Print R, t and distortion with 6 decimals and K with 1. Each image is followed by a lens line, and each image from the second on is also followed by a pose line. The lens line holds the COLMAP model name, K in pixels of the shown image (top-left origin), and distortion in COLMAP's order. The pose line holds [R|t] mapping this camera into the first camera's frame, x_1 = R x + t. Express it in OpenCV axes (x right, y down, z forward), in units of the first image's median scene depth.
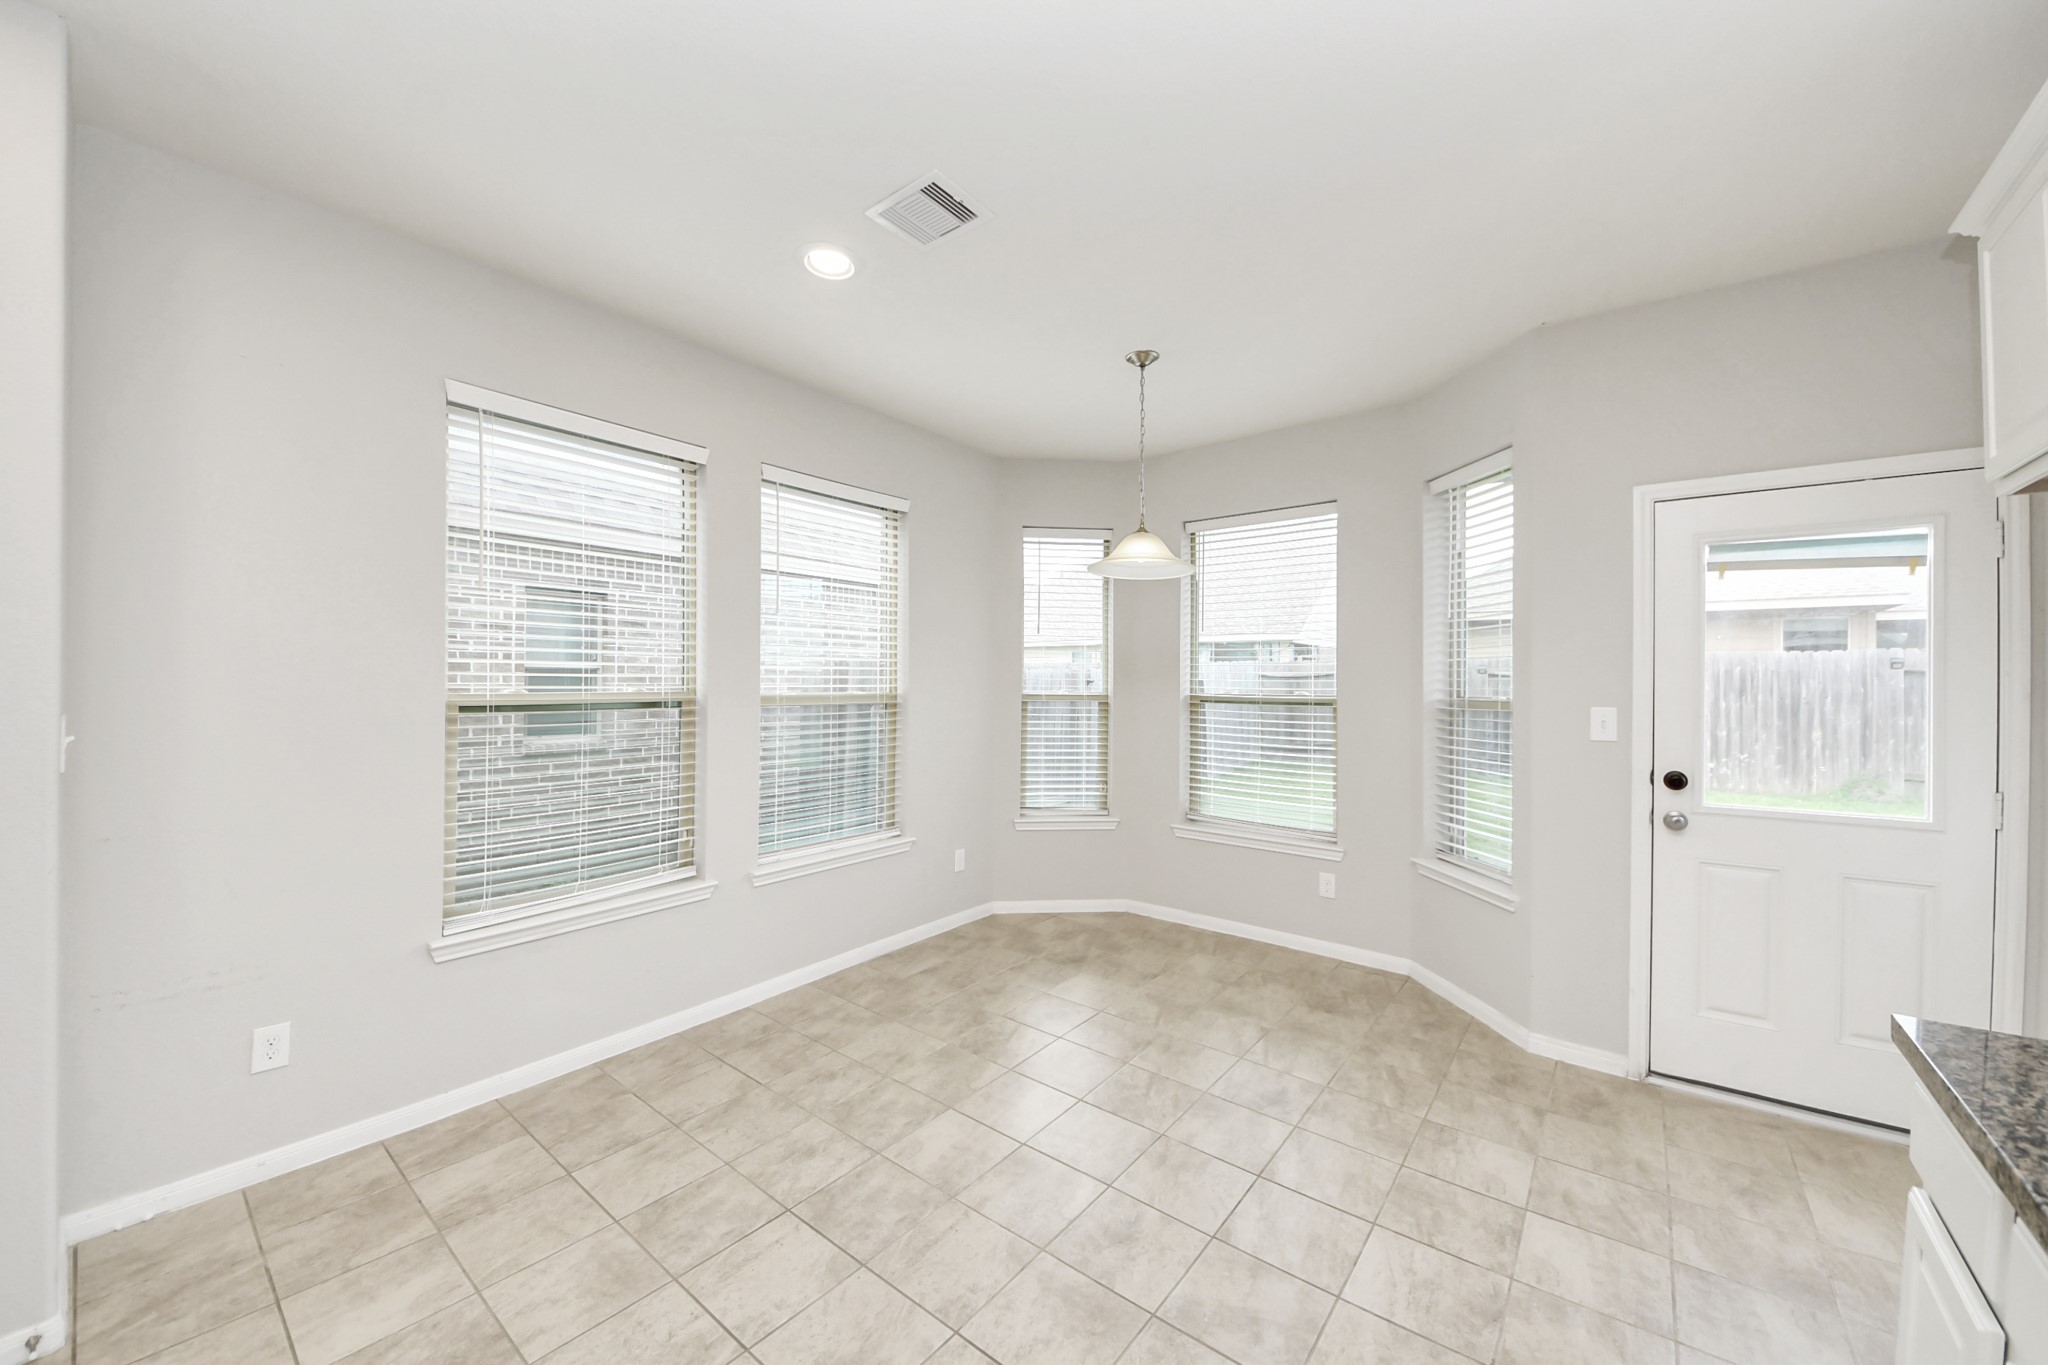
lens RADIAL K [[739.7, 0, 999.0], [0, 739.7, 693.9], [0, 0, 1]] dist [0.008689, -0.009203]
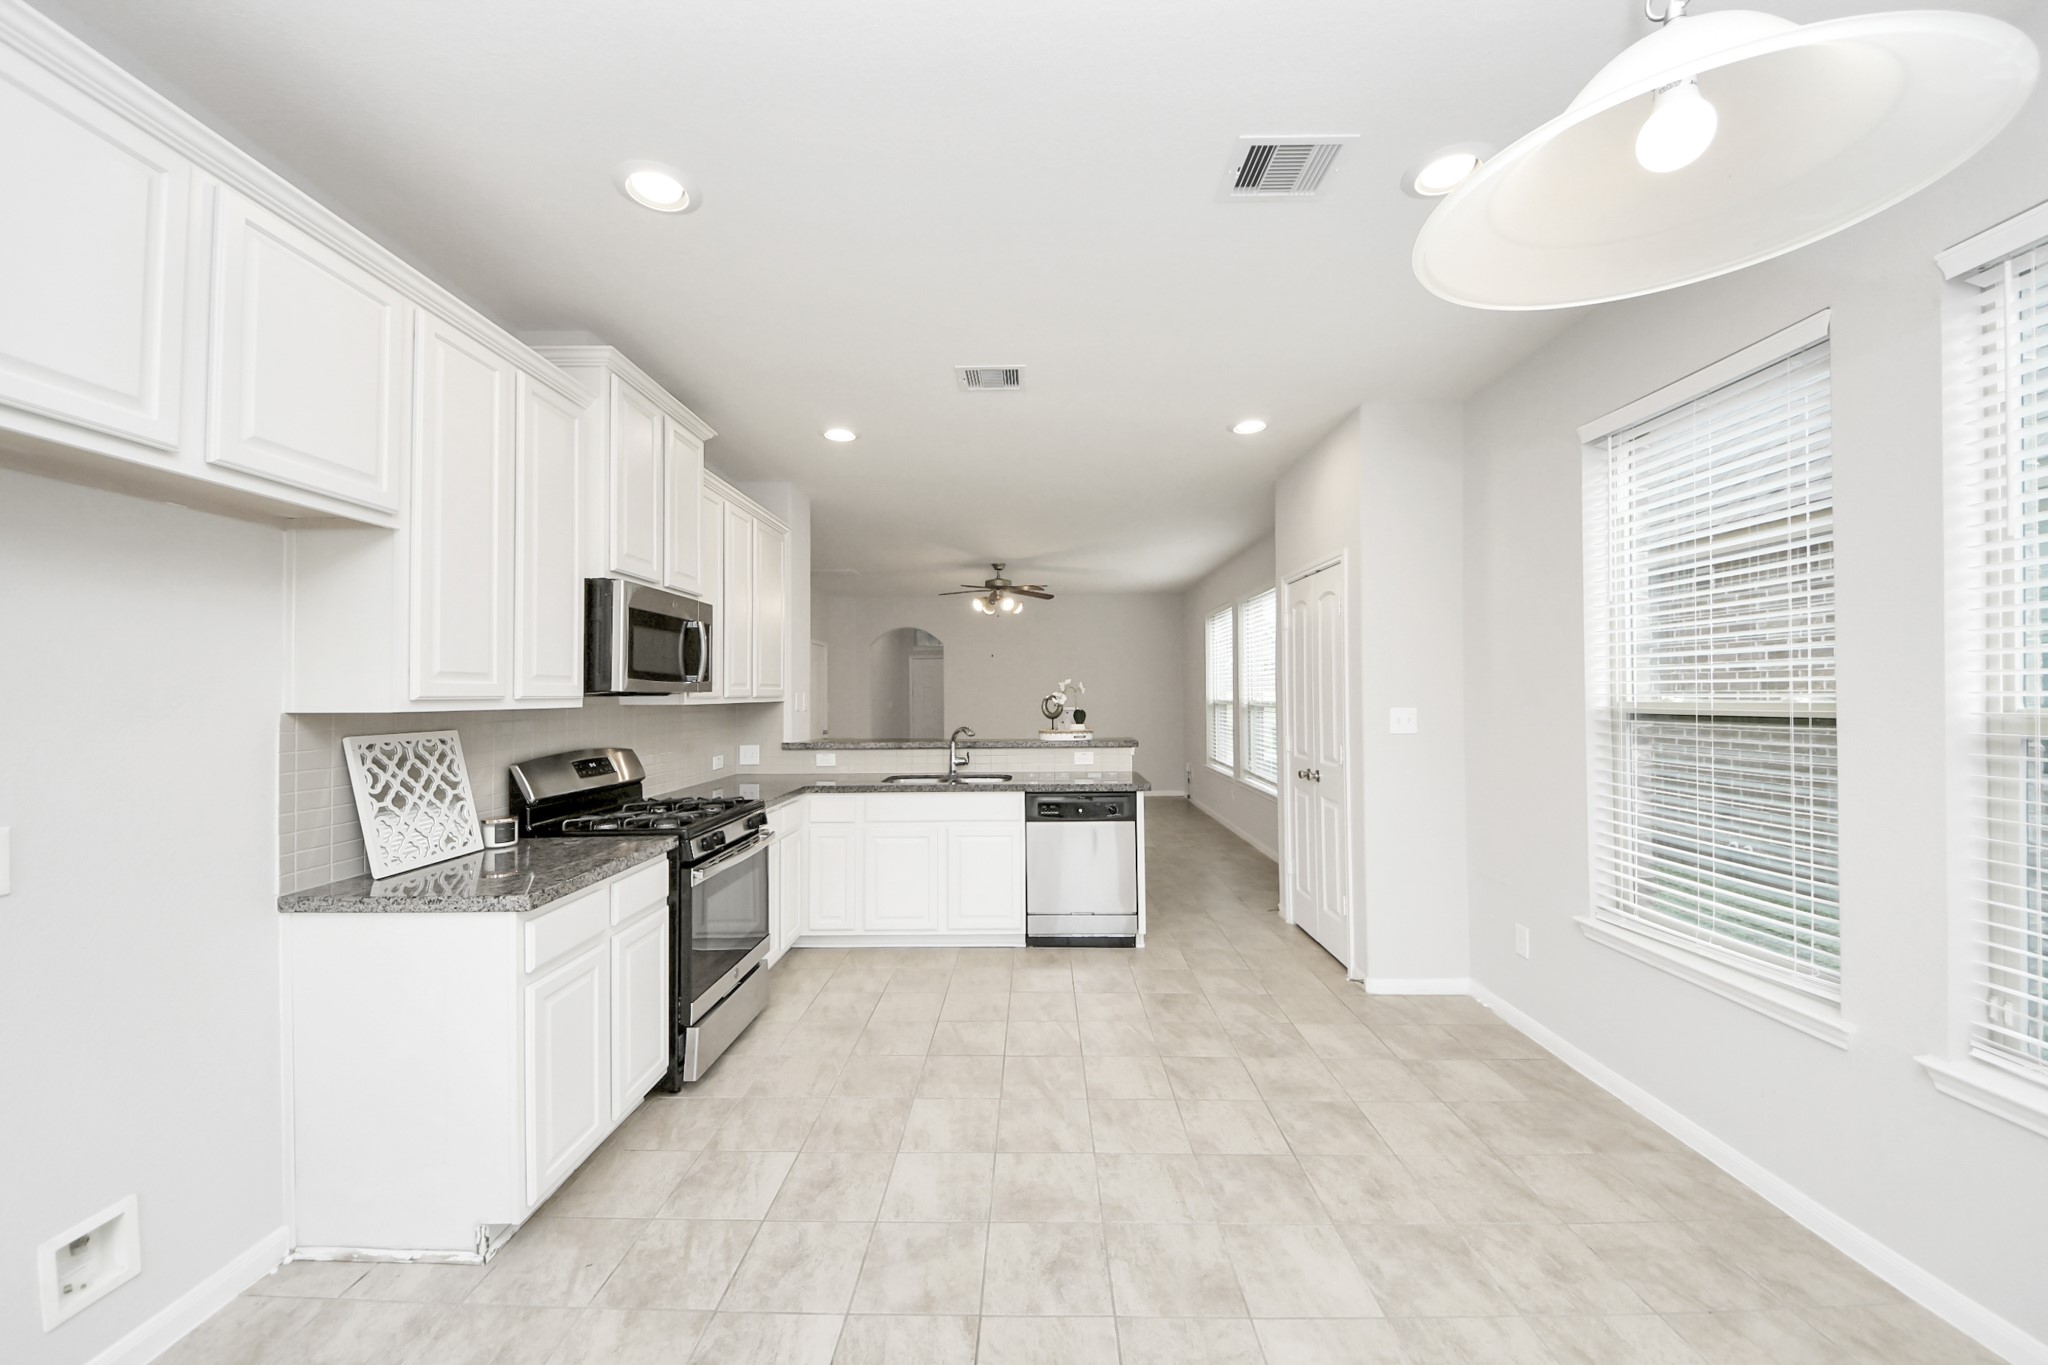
lens RADIAL K [[739.7, 0, 1035.9], [0, 739.7, 675.5], [0, 0, 1]] dist [0.008689, -0.009203]
pose [[-0.760864, -0.017427, -0.648677, 0.660742], [0.001870, 0.999576, -0.029047, -0.010910], [0.648908, -0.023314, -0.760509, 1.384953]]
